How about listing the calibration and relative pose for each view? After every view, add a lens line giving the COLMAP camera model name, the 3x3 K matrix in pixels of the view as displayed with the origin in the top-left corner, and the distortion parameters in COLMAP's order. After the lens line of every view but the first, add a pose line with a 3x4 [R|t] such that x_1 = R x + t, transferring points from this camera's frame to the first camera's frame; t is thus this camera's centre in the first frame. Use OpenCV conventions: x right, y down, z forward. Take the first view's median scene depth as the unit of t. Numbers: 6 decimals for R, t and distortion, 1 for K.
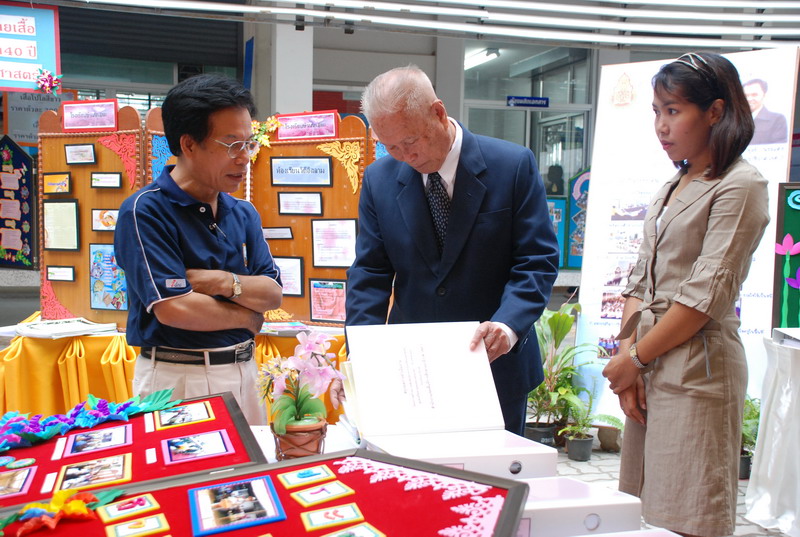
lens RADIAL K [[912.6, 0, 400.1], [0, 912.6, 275.4], [0, 0, 1]] dist [0.096494, 0.000000]
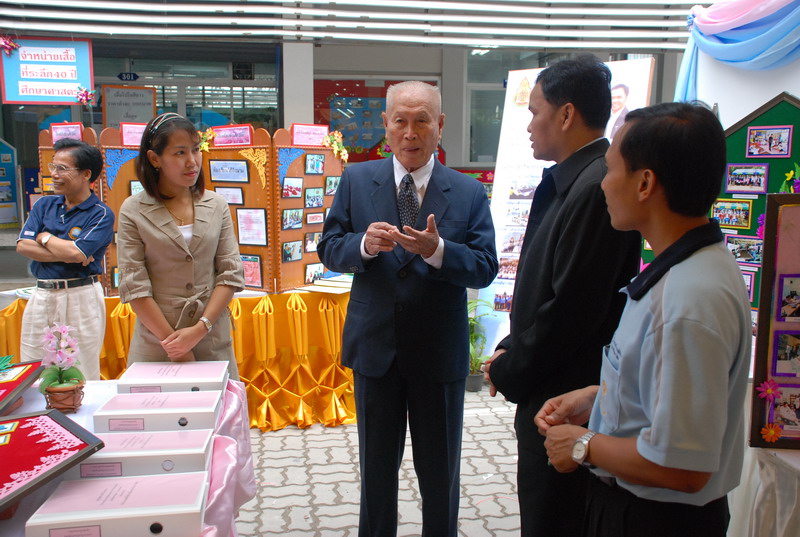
lens RADIAL K [[764.8, 0, 400.7], [0, 764.8, 270.5], [0, 0, 1]] dist [0.012026, 0.000000]
pose [[0.992512, 0.003664, -0.122090, 0.273361], [0.005135, 0.997415, 0.071674, -0.050194], [0.122037, -0.071765, 0.989928, -0.060246]]
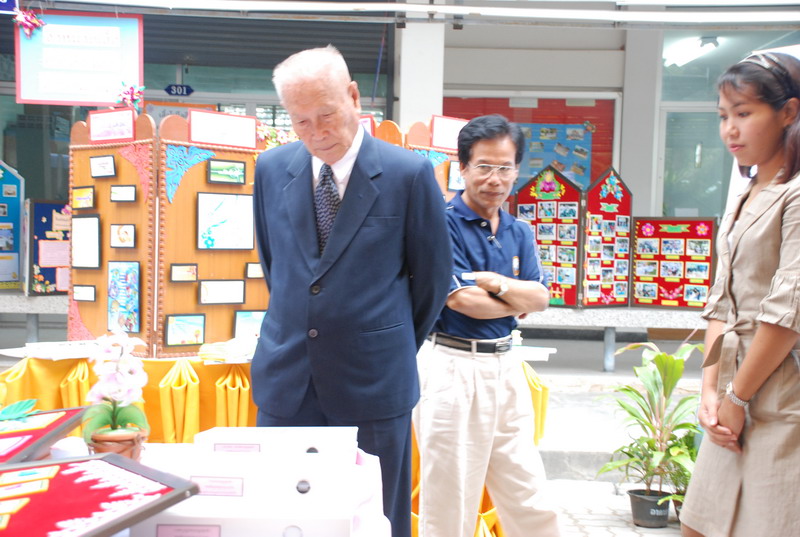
lens RADIAL K [[1102.4, 0, 397.8], [0, 1102.4, 268.5], [0, 0, 1]] dist [0.167602, 0.000000]
pose [[0.970069, 0.009879, -0.242626, 0.215638], [-0.021891, 0.998662, -0.046860, 0.018977], [0.241839, 0.050769, 0.968987, -0.026195]]
